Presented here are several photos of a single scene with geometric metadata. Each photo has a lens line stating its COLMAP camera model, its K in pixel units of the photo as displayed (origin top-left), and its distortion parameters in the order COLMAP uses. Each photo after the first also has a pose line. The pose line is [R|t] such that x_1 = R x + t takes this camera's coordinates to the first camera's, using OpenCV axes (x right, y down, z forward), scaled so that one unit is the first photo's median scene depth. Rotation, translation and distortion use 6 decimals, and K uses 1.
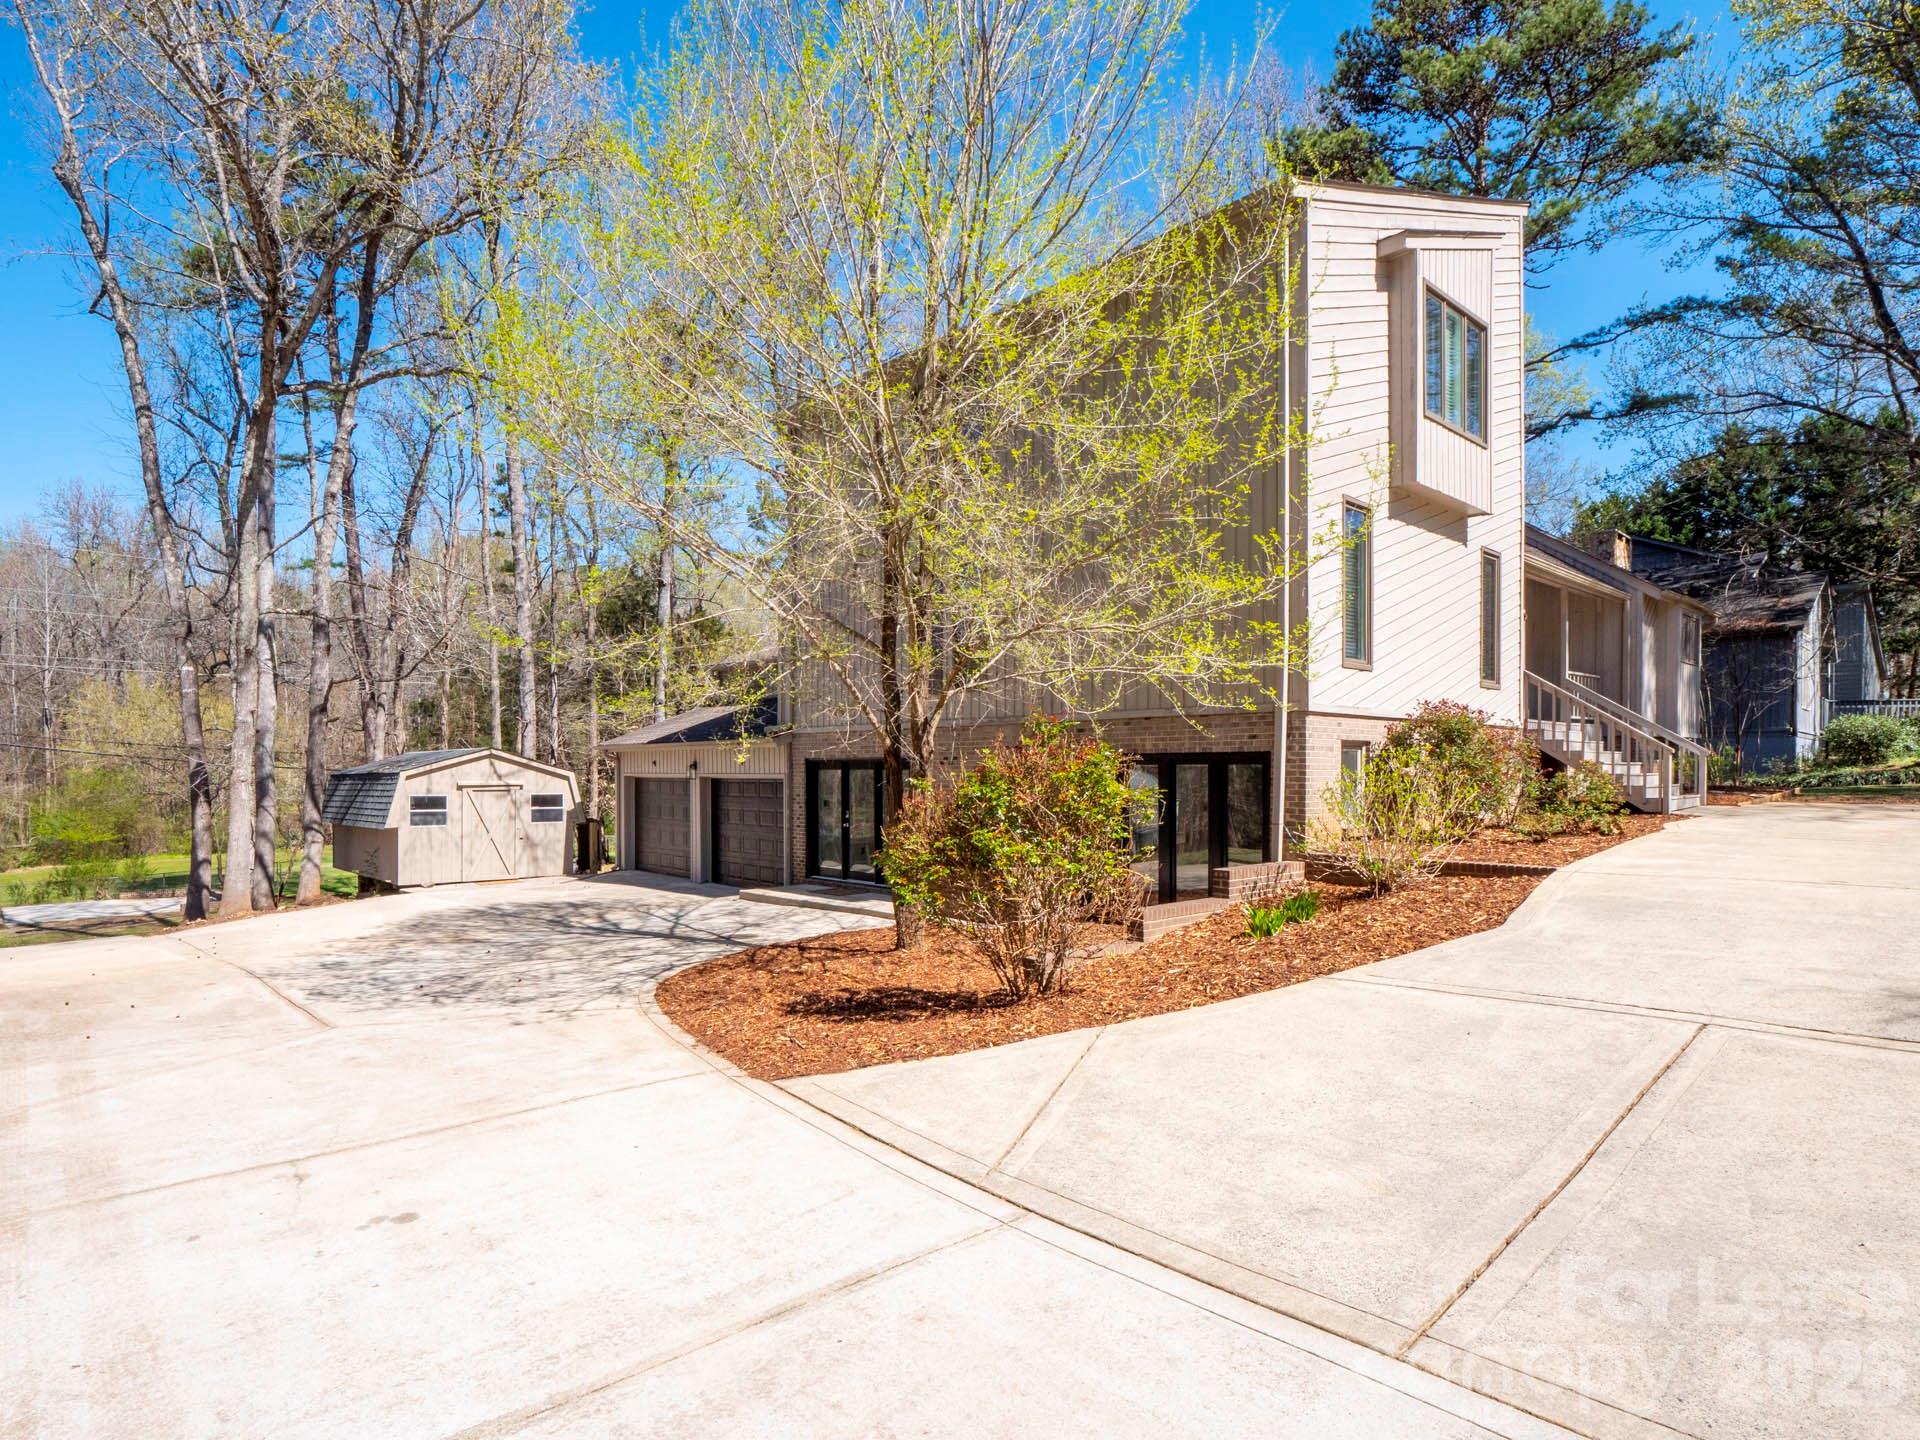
lens RADIAL K [[1038.9, 0, 944.5], [0, 1038.9, 767.9], [0, 0, 1]] dist [0.000509, 0.000501]
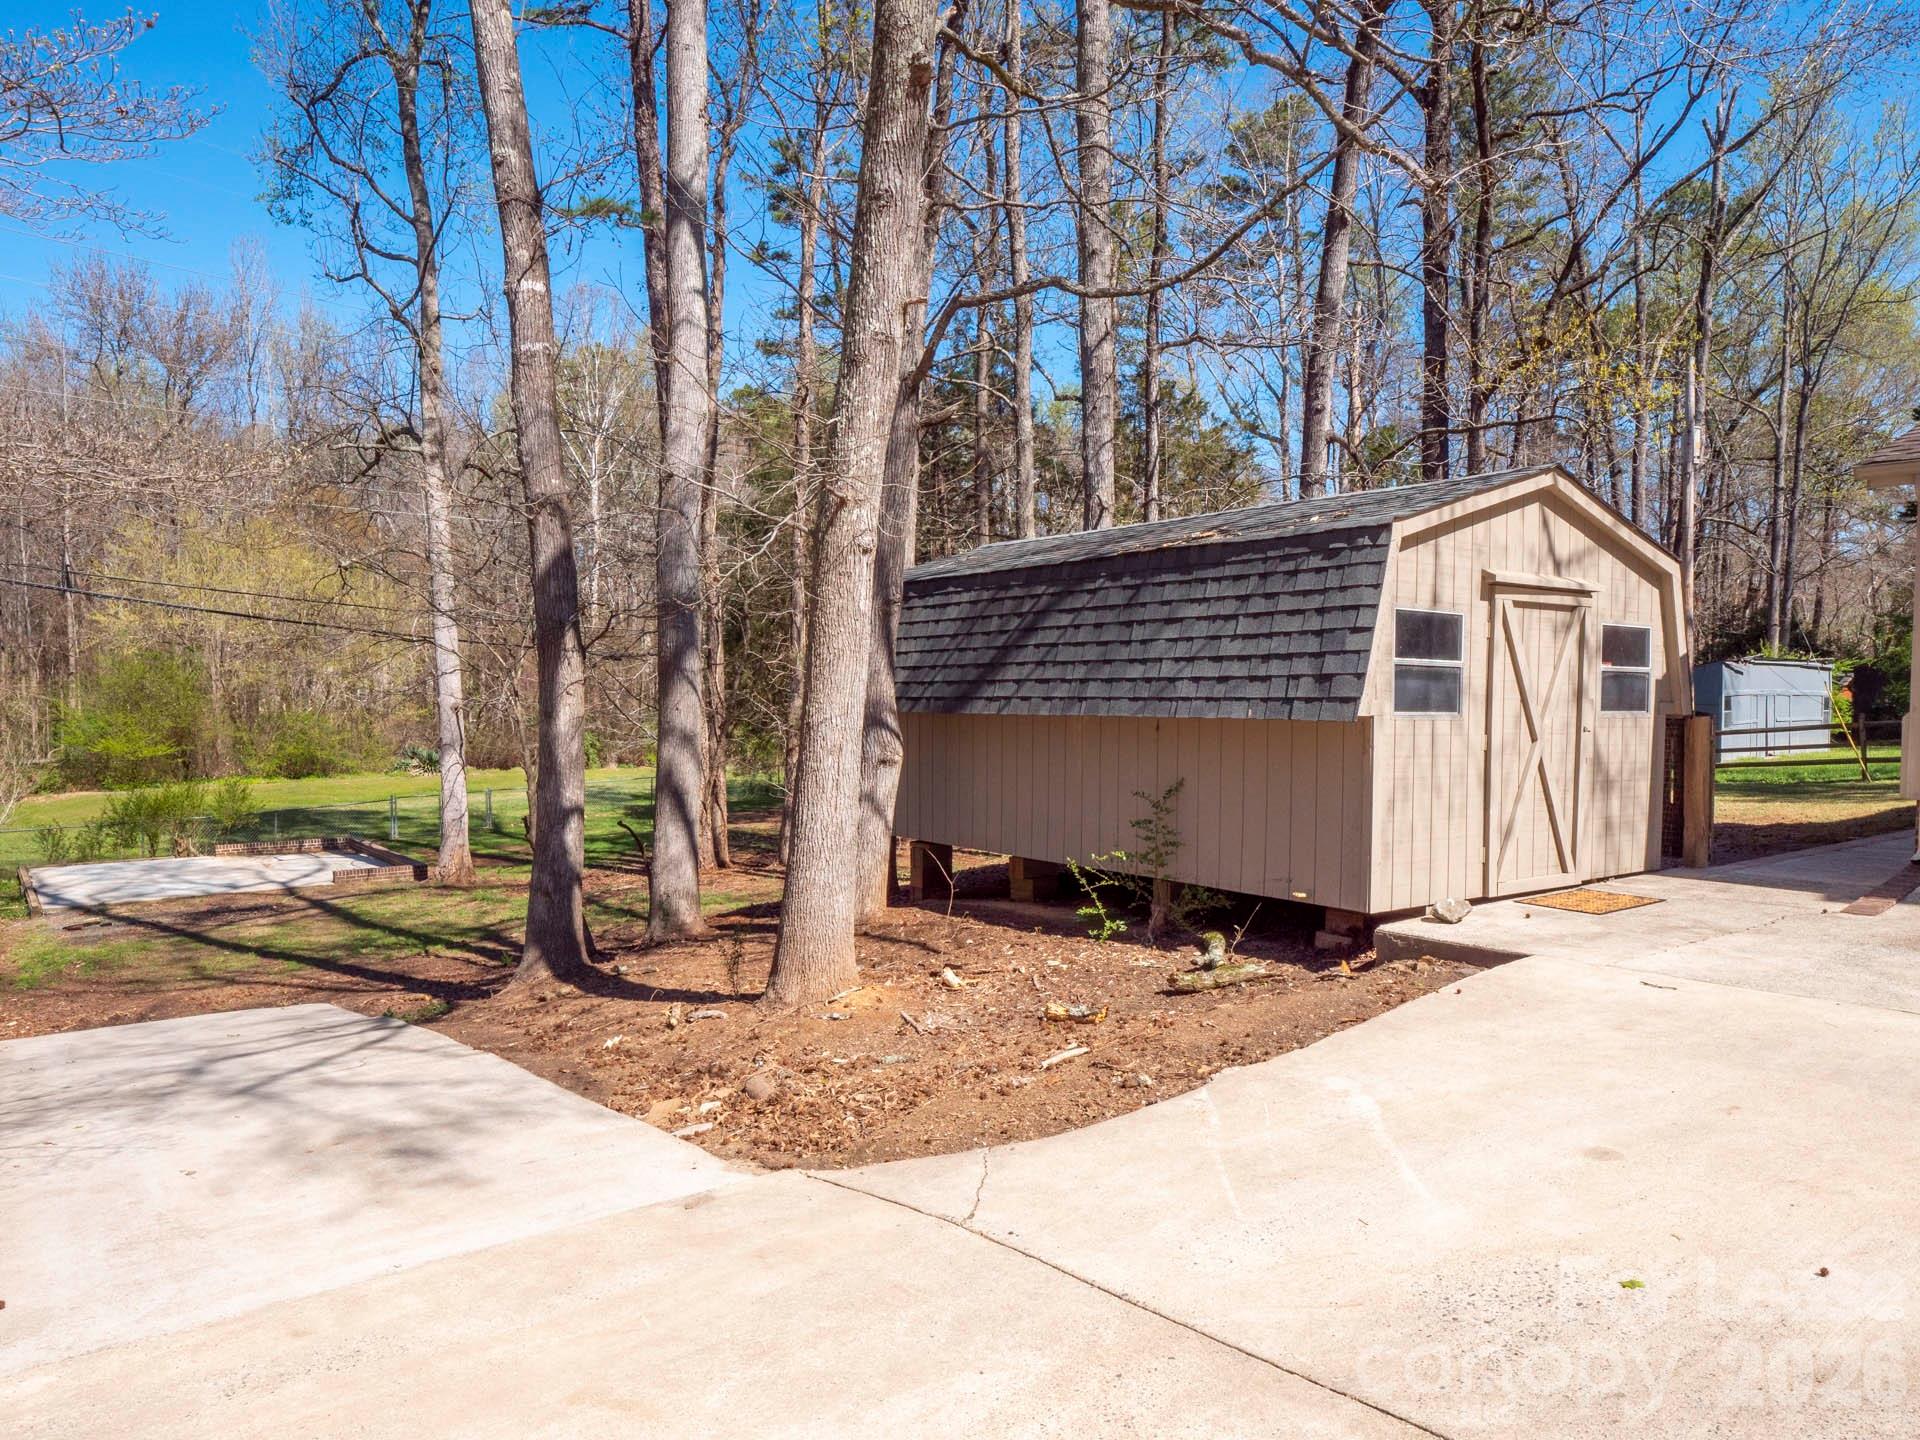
lens RADIAL K [[1249.0, 0, 948.2], [0, 1249.0, 725.5], [0, 0, 1]] dist [0.019166, 0.003033]
pose [[0.995865, 0.013000, -0.089907, -0.584352], [-0.010008, 0.999383, 0.033653, 0.047241], [0.090289, -0.032614, 0.995381, 0.611809]]
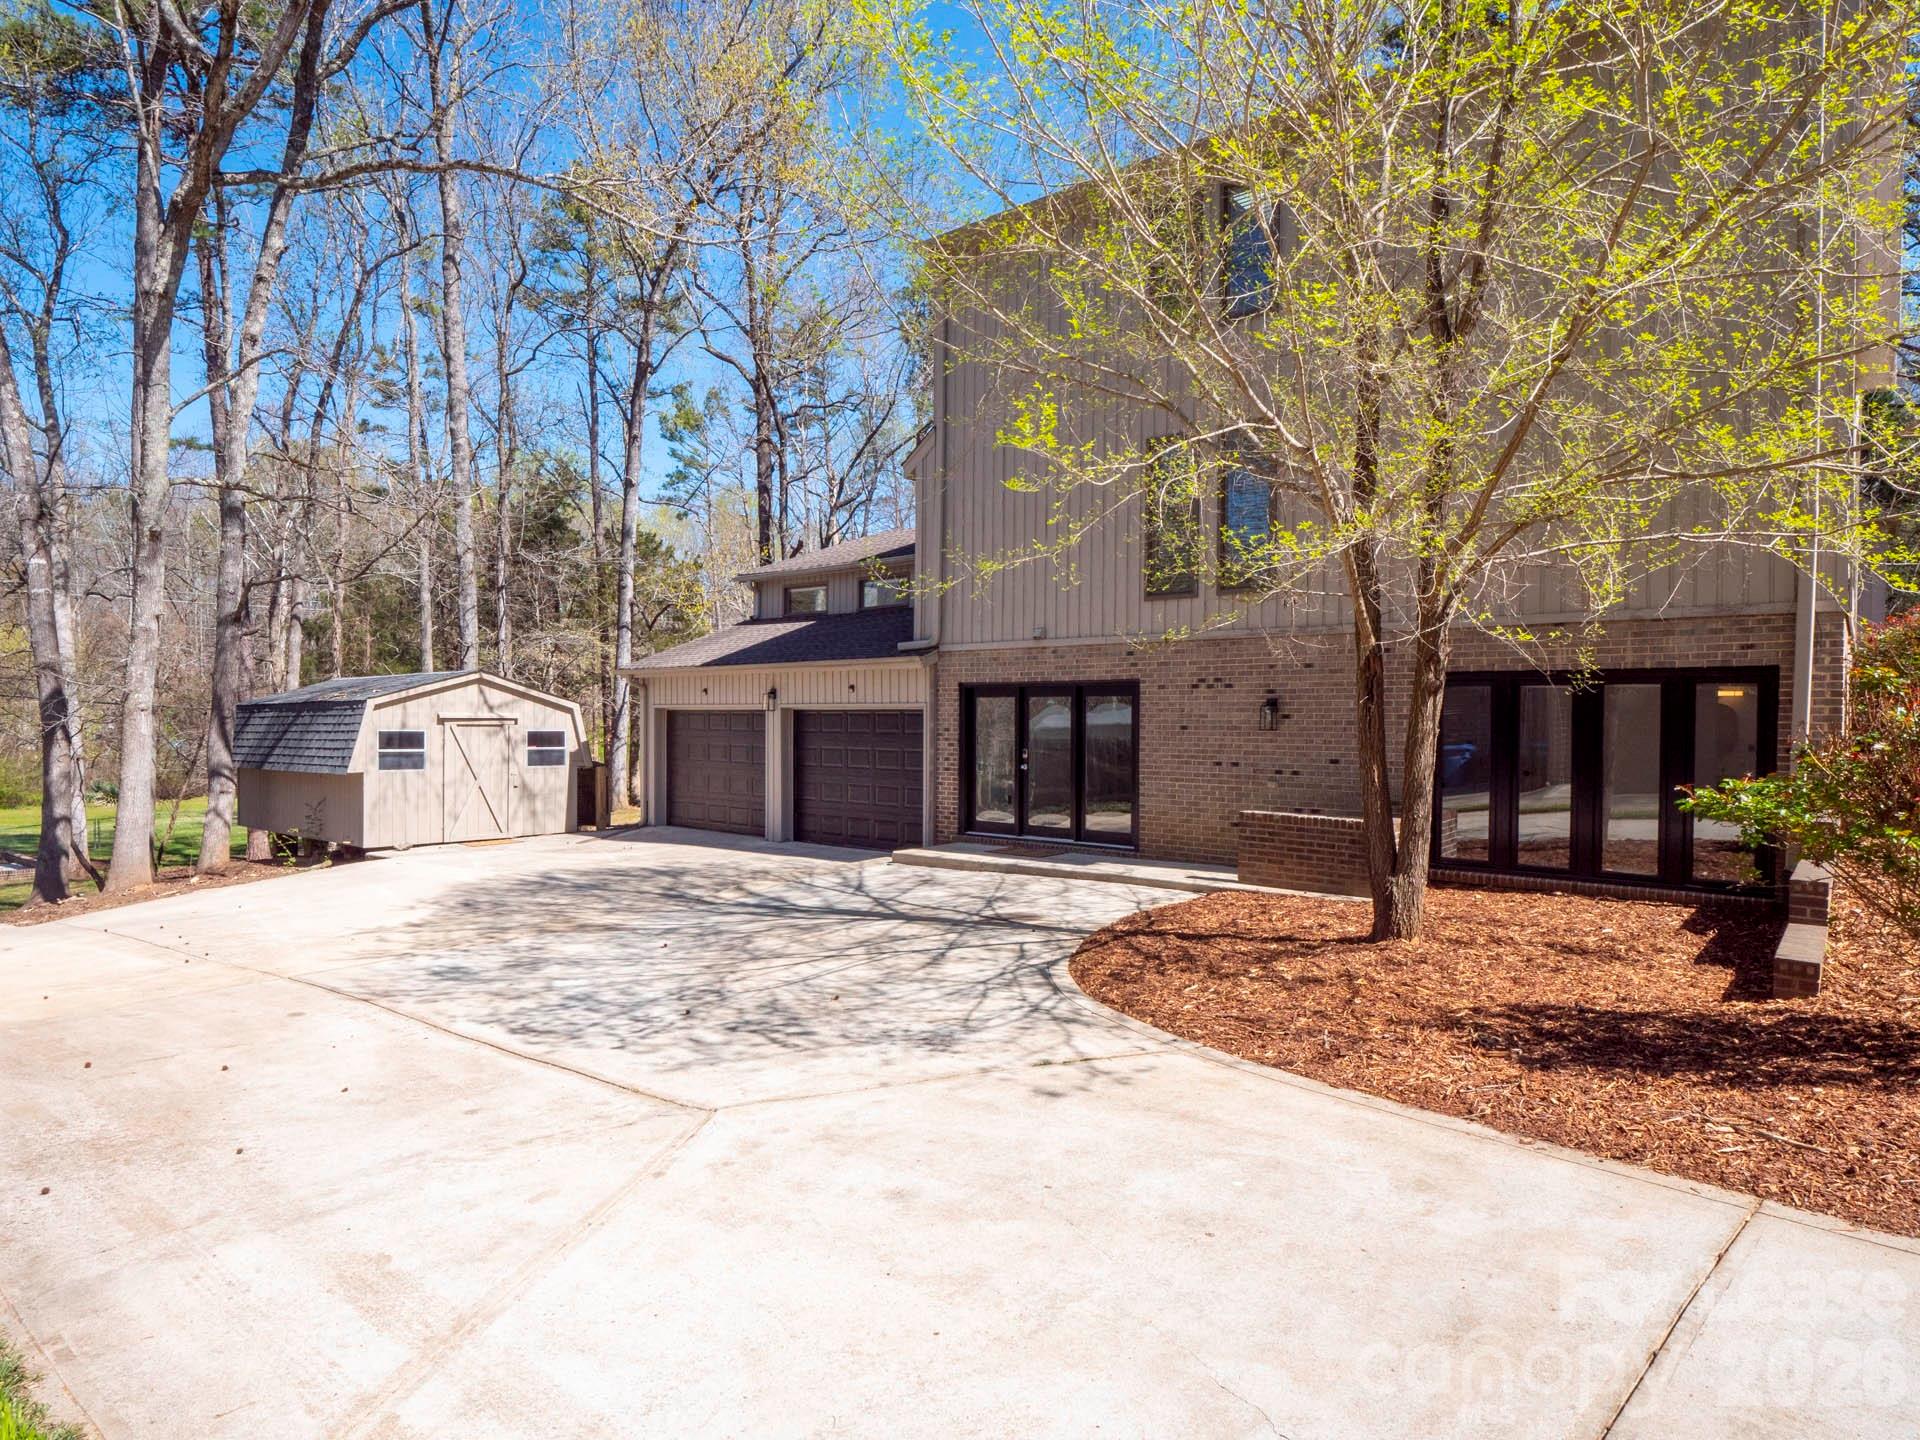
lens RADIAL K [[1082.1, 0, 952.8], [0, 1082.1, 722.4], [0, 0, 1]] dist [0.005045, 0.000577]
pose [[0.990925, 0.005747, 0.134290, -0.194718], [-0.006553, 0.999963, 0.005560, 0.012900], [-0.134253, -0.006389, 0.990926, 0.146135]]
